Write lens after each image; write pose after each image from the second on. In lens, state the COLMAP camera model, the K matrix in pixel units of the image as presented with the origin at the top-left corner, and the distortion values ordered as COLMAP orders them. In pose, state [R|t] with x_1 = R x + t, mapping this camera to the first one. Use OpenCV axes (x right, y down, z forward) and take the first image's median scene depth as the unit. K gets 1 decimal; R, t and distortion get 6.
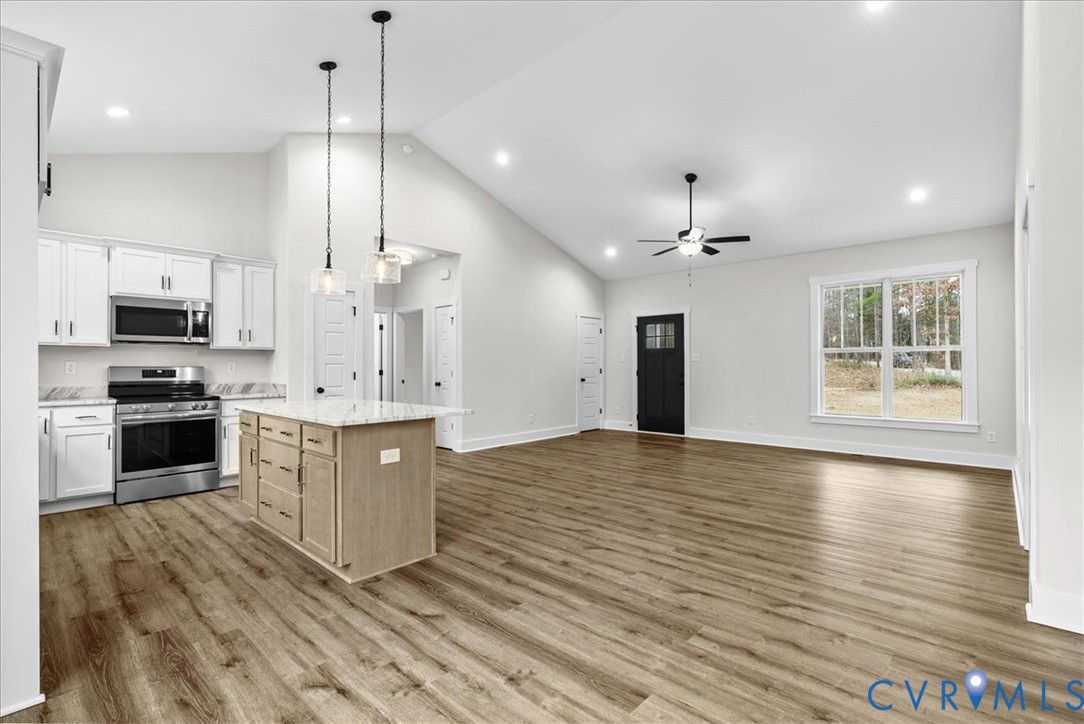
lens RADIAL K [[494.3, 0, 546.8], [0, 494.3, 364.6], [0, 0, 1]] dist [-0.008820, 0.000665]
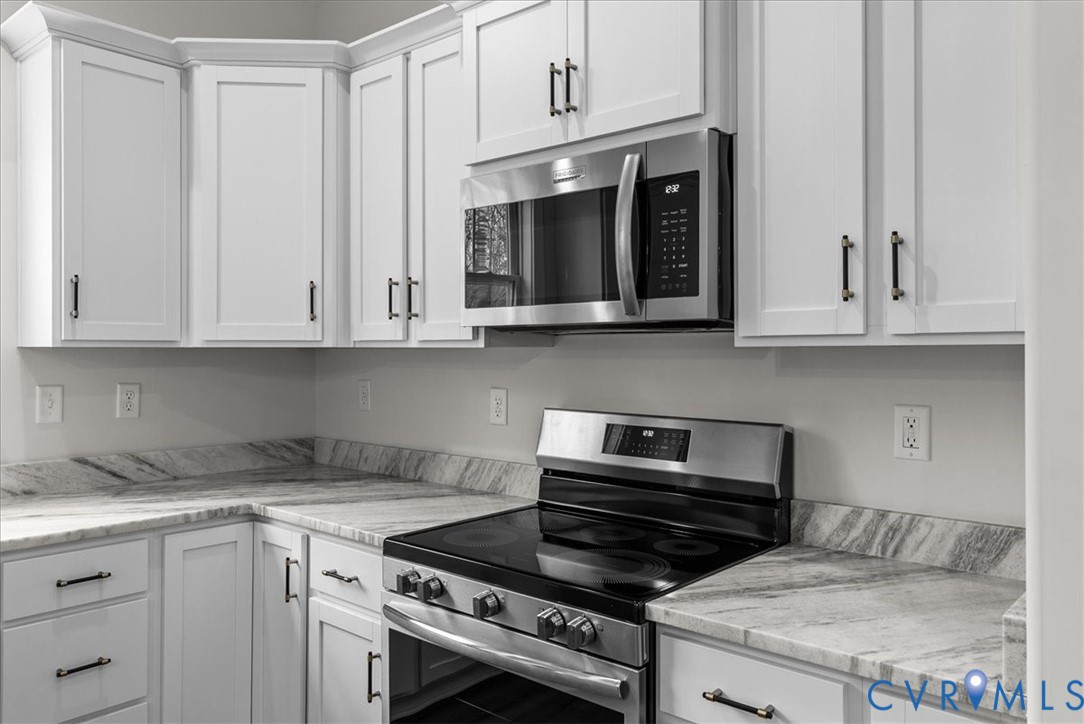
lens RADIAL K [[801.8, 0, 545.6], [0, 801.8, 351.9], [0, 0, 1]] dist [0.004794, 0.001916]
pose [[0.027946, 0.001797, -0.999608, -0.377802], [0.002196, 0.999996, 0.001859, -0.034622], [0.999607, -0.002247, 0.027942, 1.008533]]
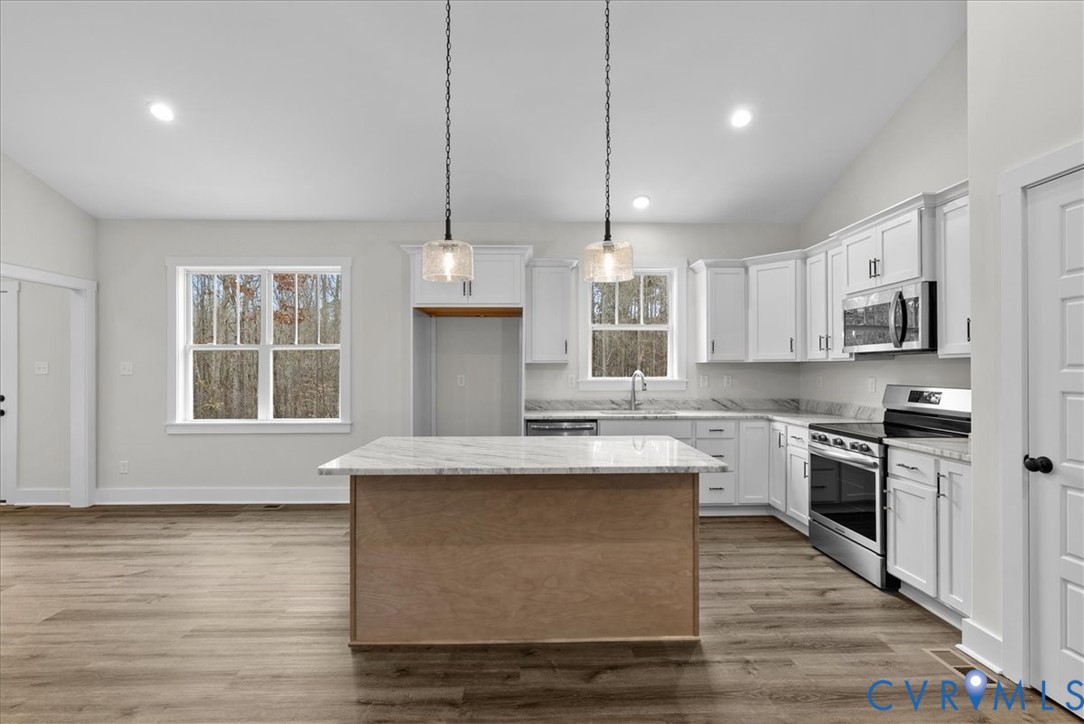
lens RADIAL K [[496.2, 0, 546.1], [0, 496.2, 368.2], [0, 0, 1]] dist [-0.007448, 0.001219]
pose [[-0.715205, 0.000473, -0.698914, 0.062510], [0.004829, 0.999979, -0.004265, -0.022854], [0.698898, -0.006425, -0.715193, 1.213611]]
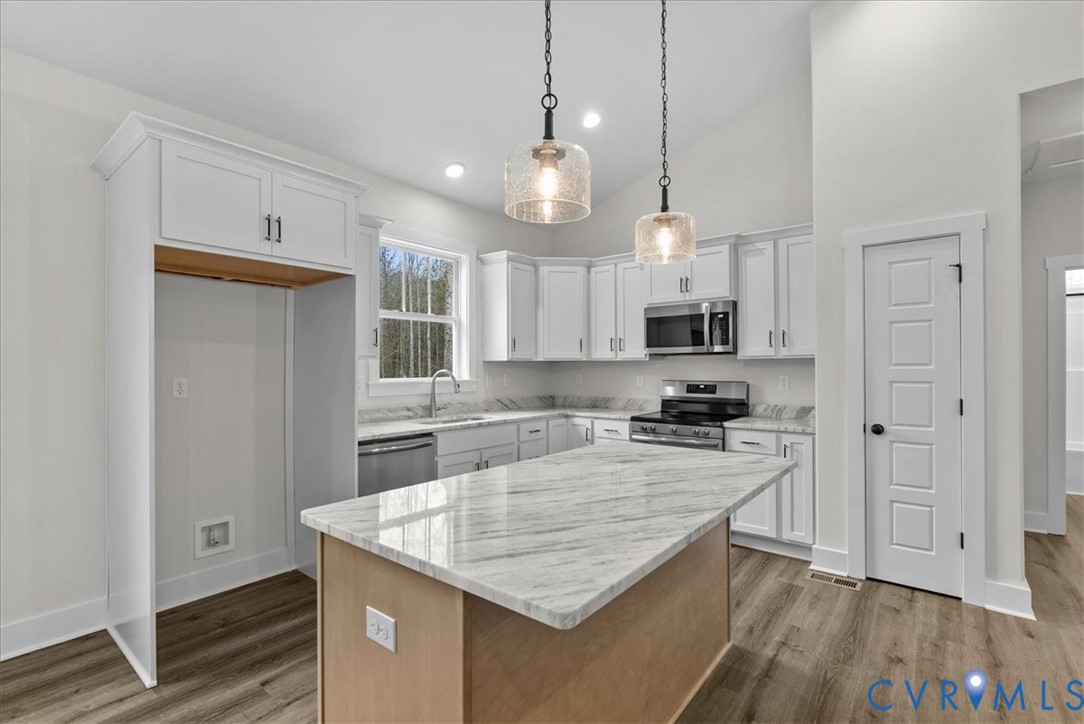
lens RADIAL K [[494.3, 0, 546.8], [0, 494.3, 364.6], [0, 0, 1]] dist [-0.008820, 0.000665]
pose [[0.073200, -0.004876, -0.997305, 0.076139], [0.006844, 0.999967, -0.004387, -0.024882], [0.997294, -0.006504, 0.073231, 0.714602]]
